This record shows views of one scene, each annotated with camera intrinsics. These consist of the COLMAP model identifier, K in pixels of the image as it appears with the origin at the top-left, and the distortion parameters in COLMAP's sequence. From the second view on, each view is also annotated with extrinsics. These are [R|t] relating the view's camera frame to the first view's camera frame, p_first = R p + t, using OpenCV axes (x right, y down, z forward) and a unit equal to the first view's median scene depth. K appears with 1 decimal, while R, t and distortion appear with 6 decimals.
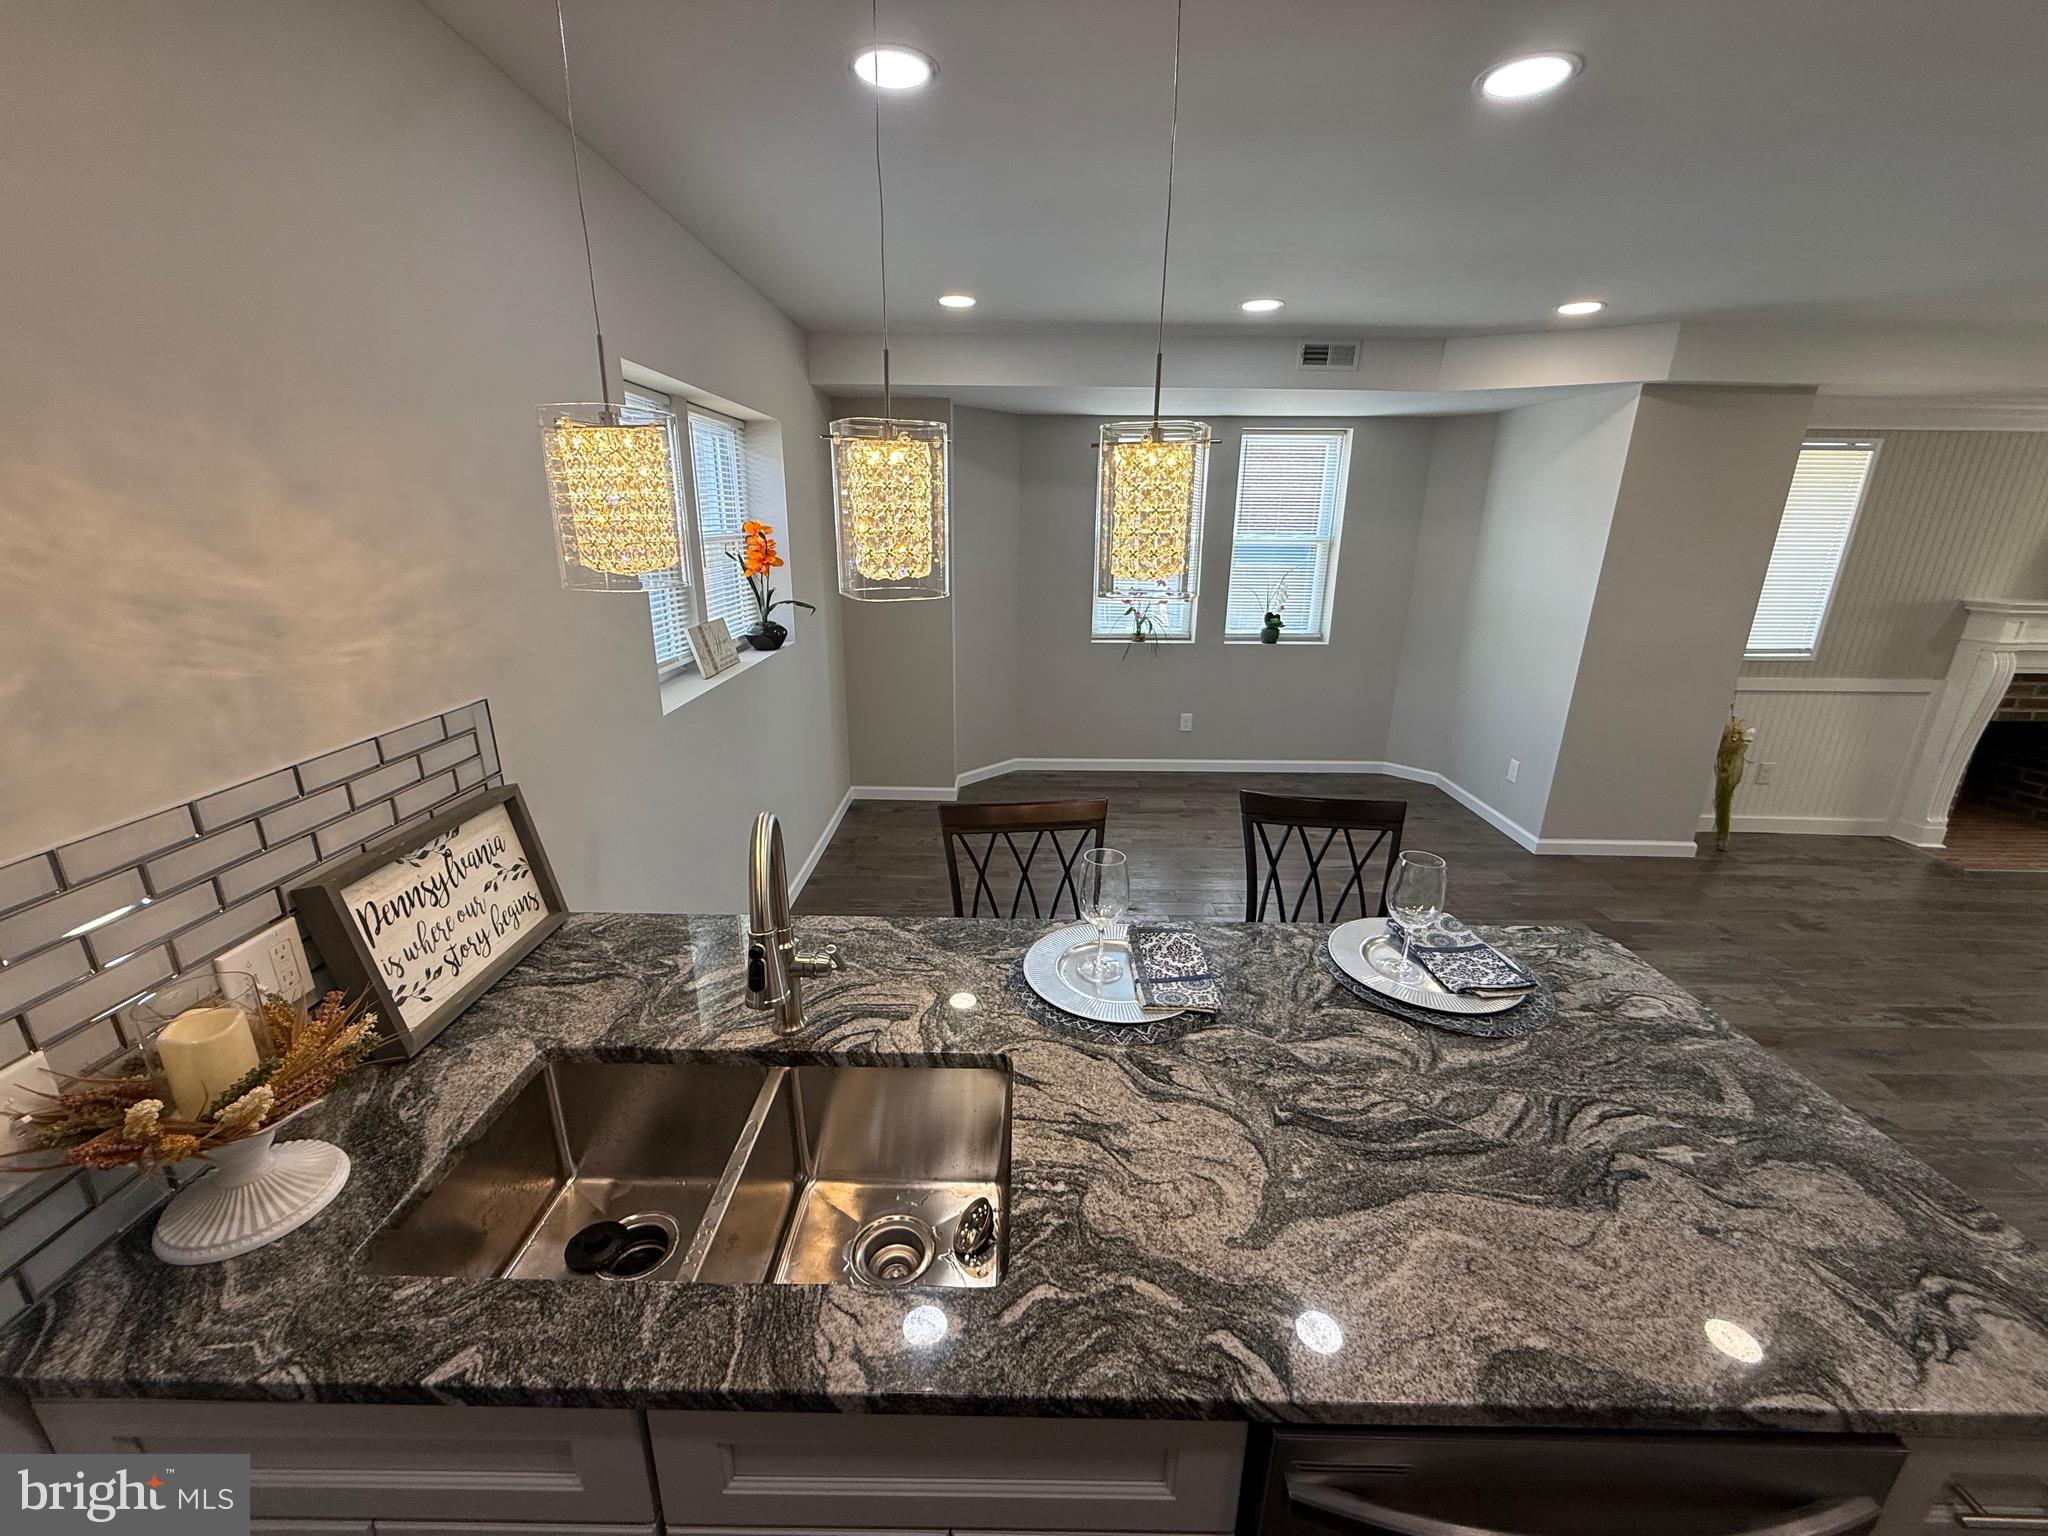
lens RADIAL K [[802.3, 0, 1012.7], [0, 802.3, 764.4], [0, 0, 1]] dist [0.001696, -0.000573]
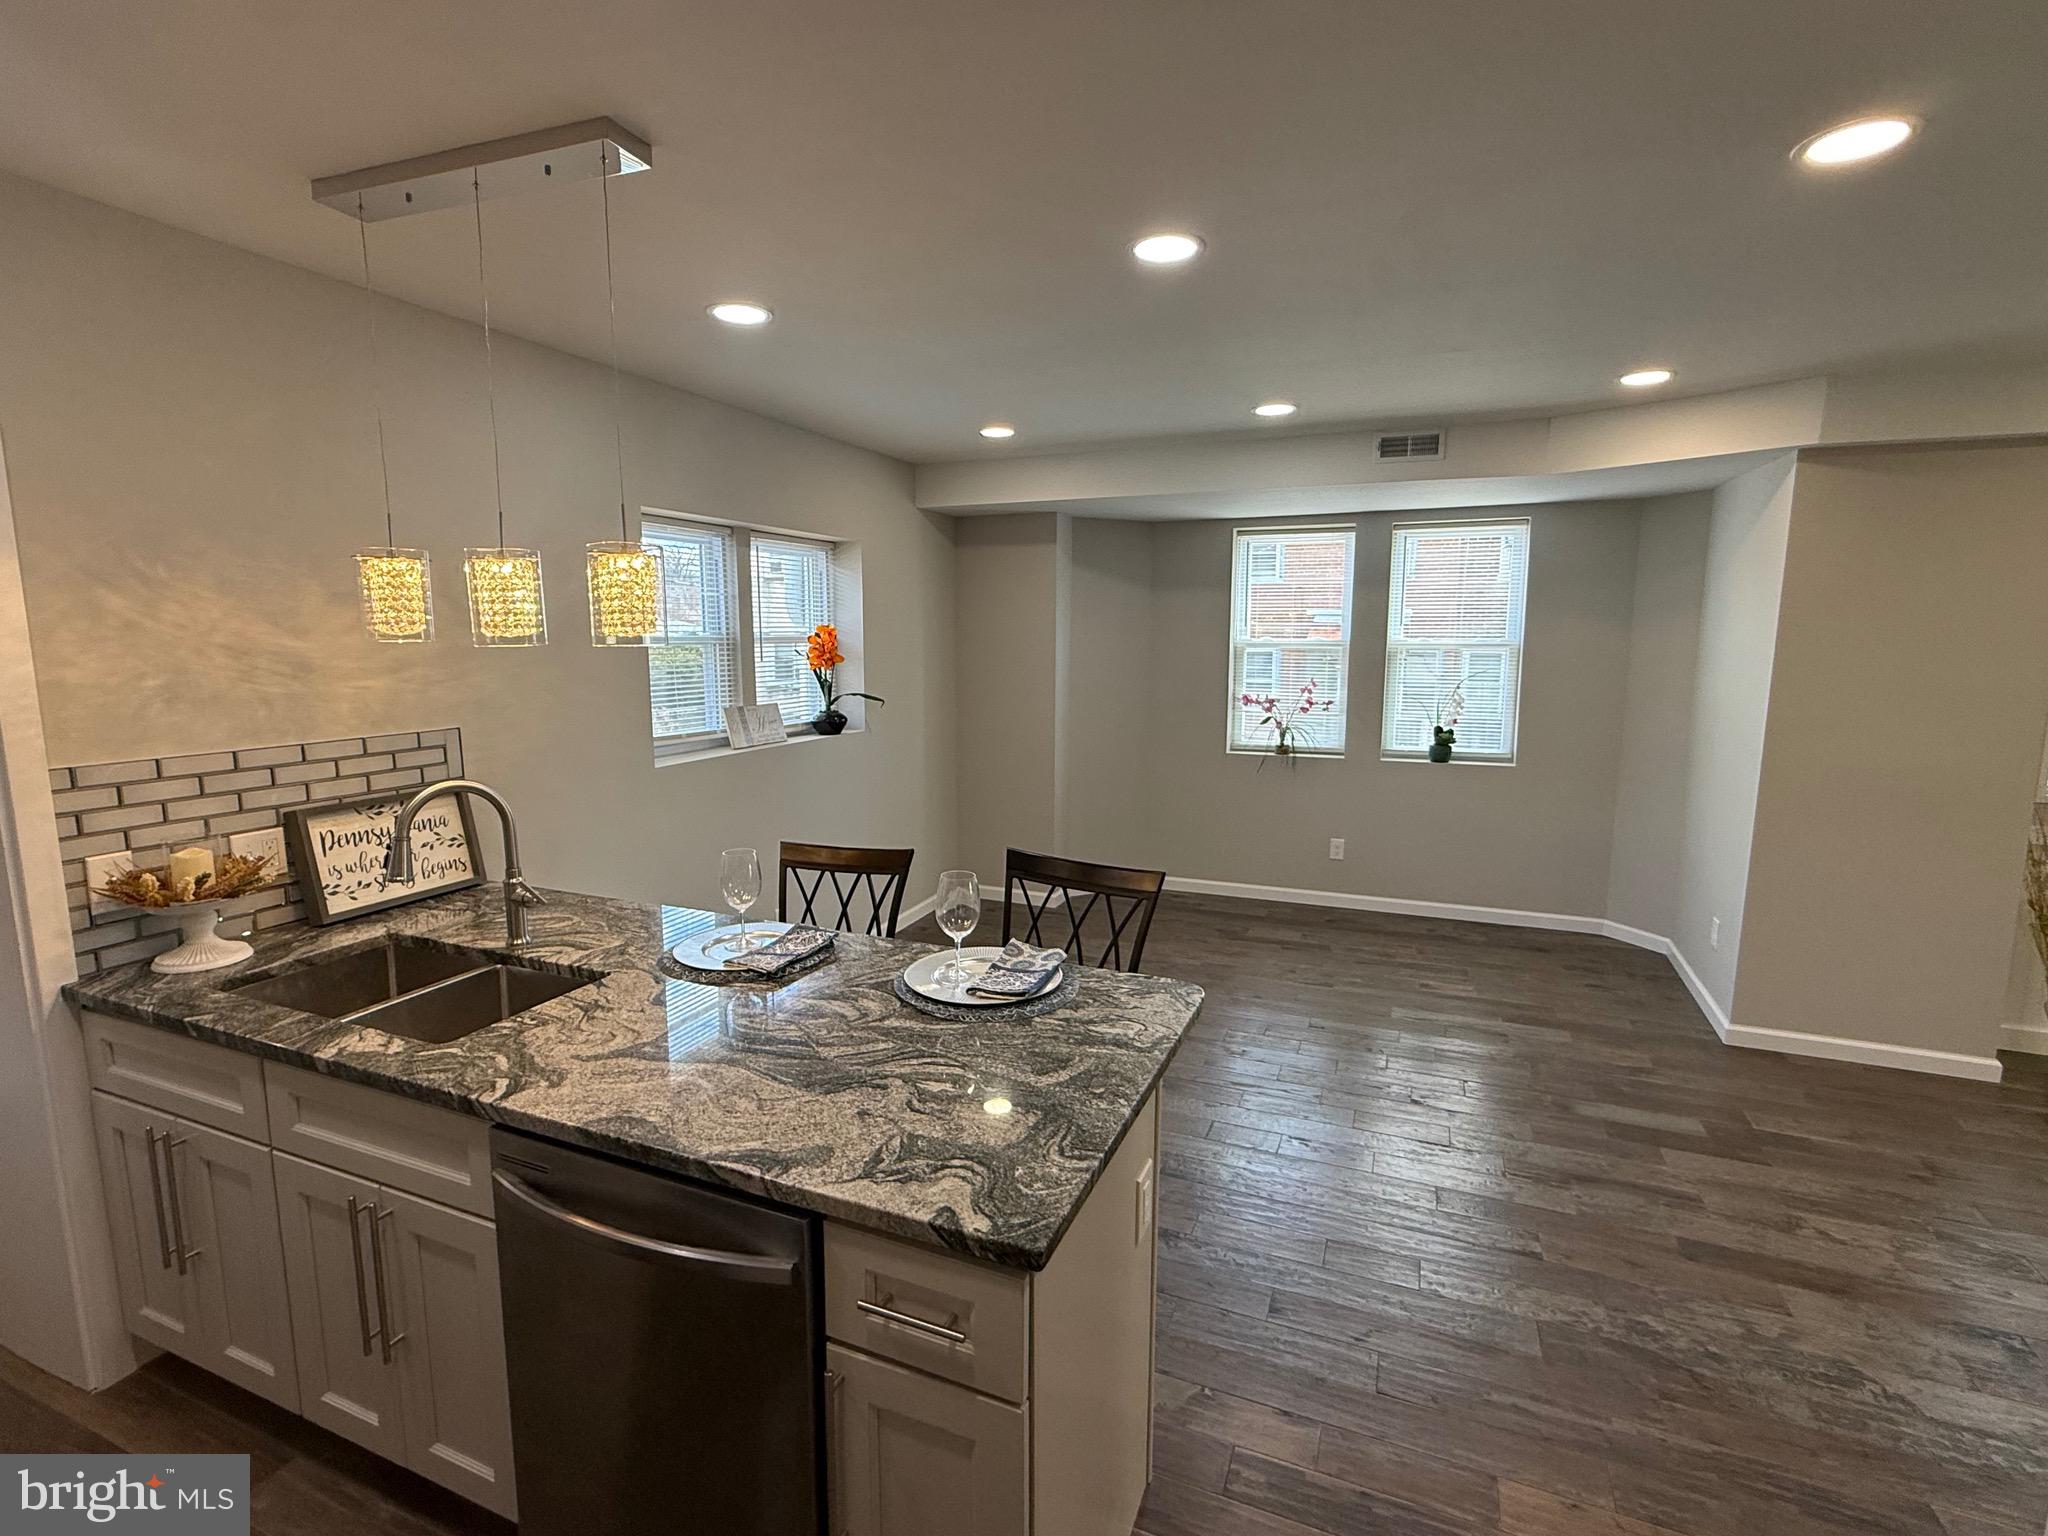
lens RADIAL K [[943.7, 0, 1024.0], [0, 943.7, 768.0], [0, 0, 1]] dist [-0.000755, 0.000445]
pose [[0.926760, 0.044552, -0.373002, 1.117549], [-0.102676, 0.985175, -0.137436, 0.143645], [0.361349, 0.165669, 0.917595, -0.273832]]
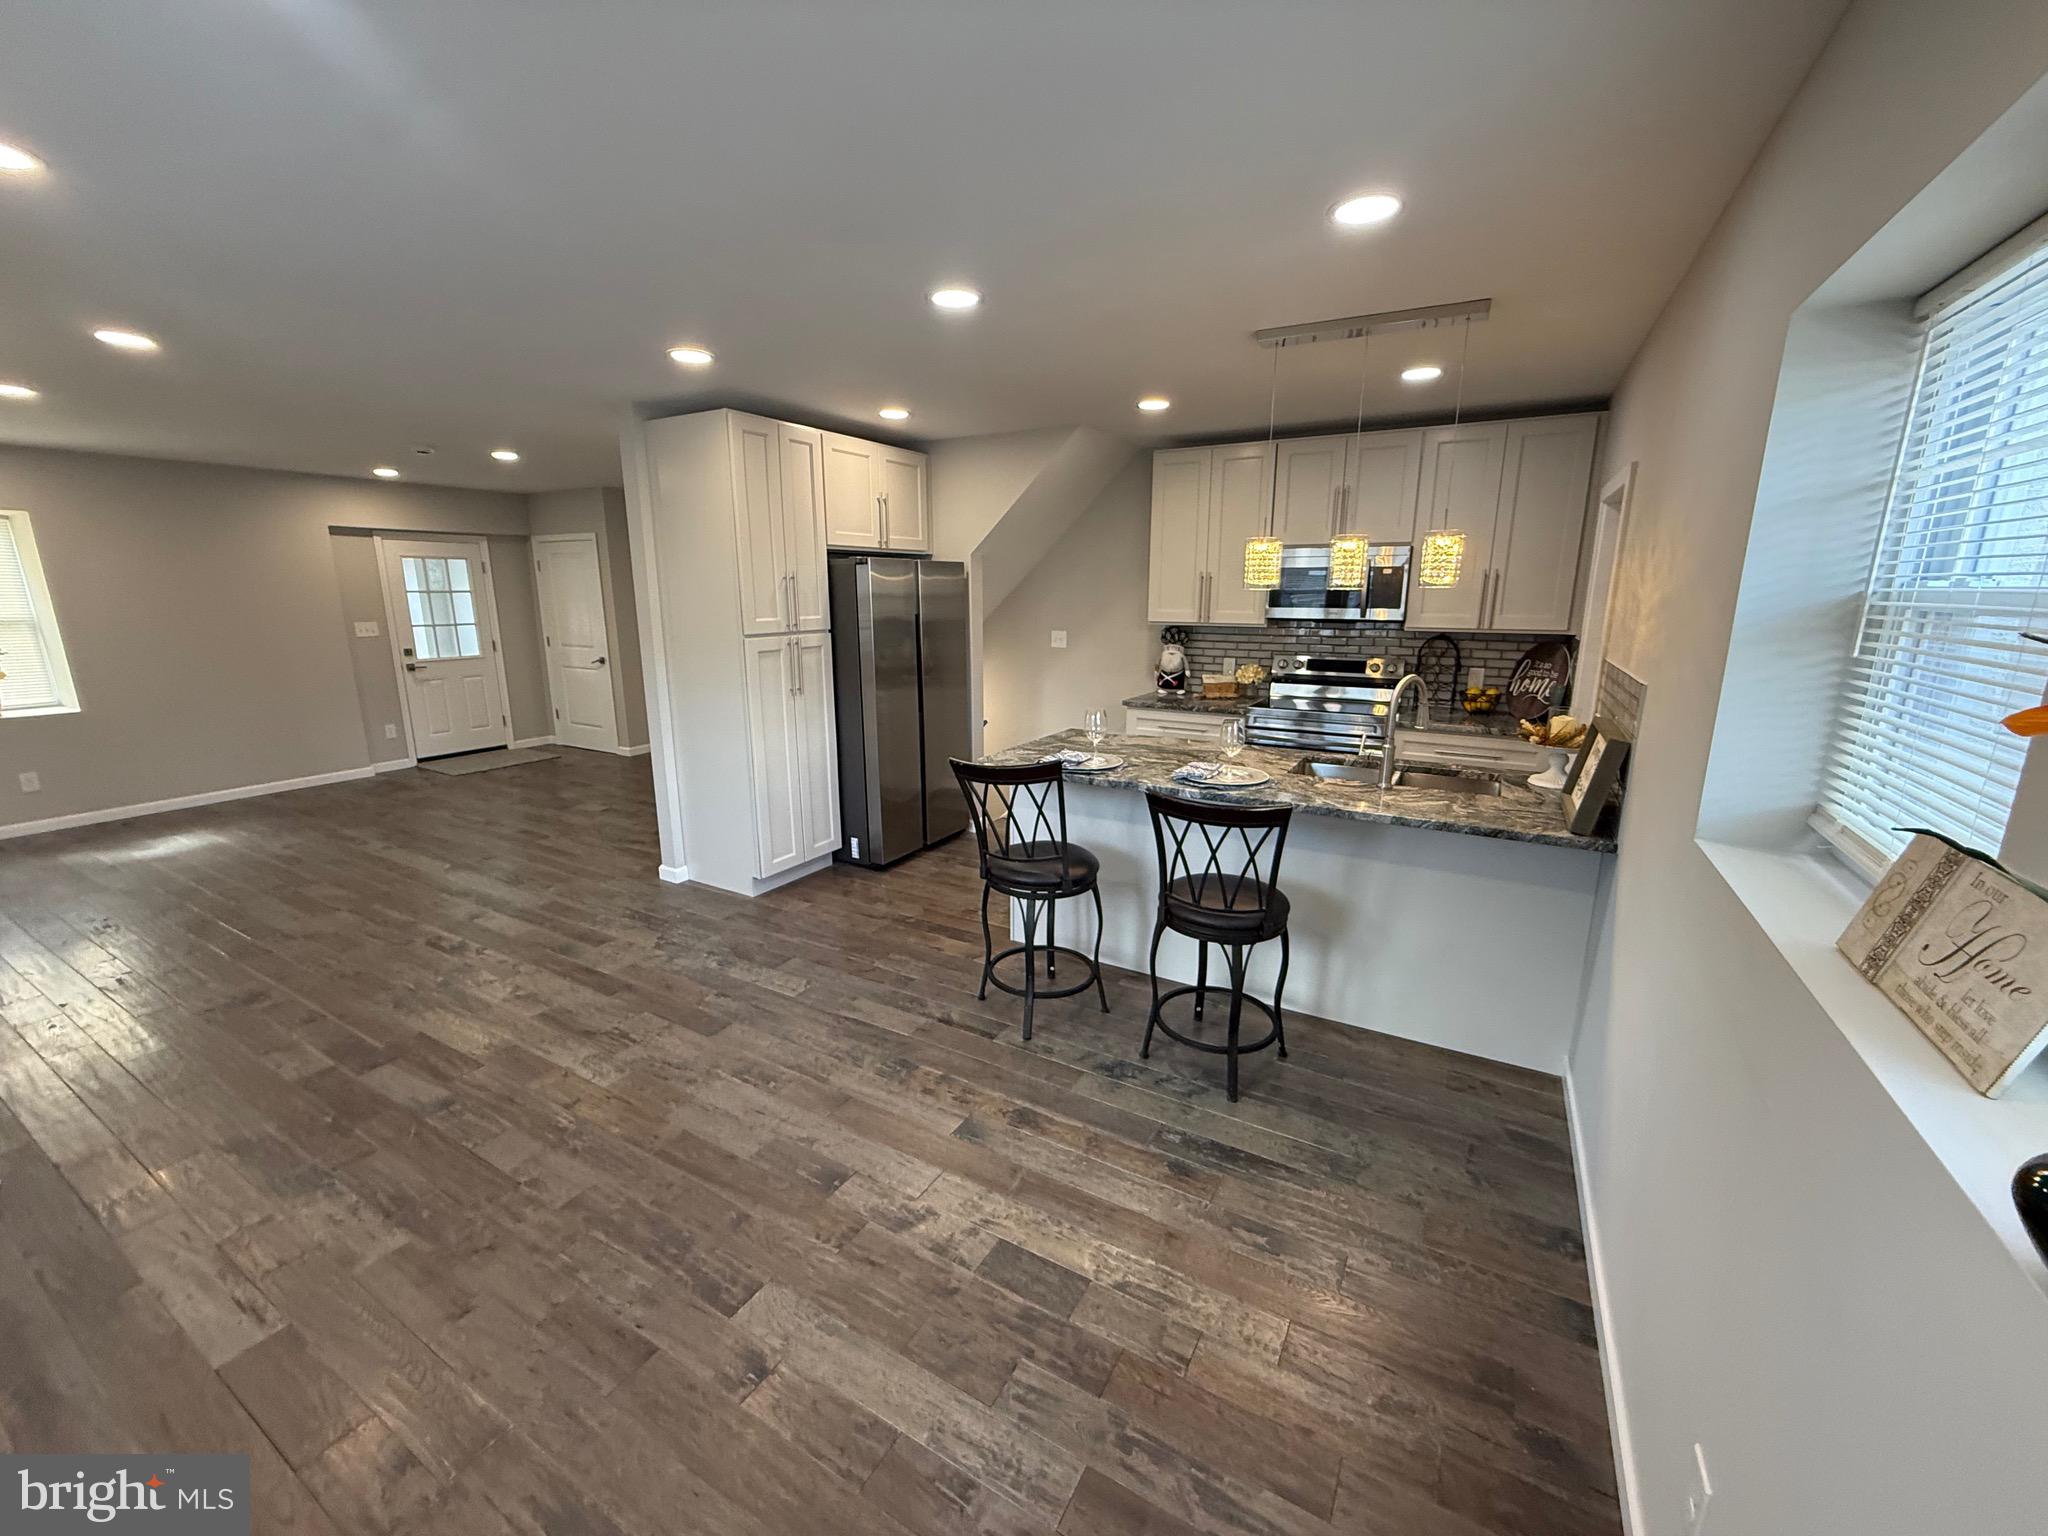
lens RADIAL K [[802.3, 0, 1012.7], [0, 802.3, 764.4], [0, 0, 1]] dist [0.001696, -0.000573]
pose [[-0.866590, -0.113984, 0.485829, -0.433073], [0.141540, 0.877438, 0.458333, -0.838694], [-0.478527, 0.465951, -0.744246, 2.914896]]
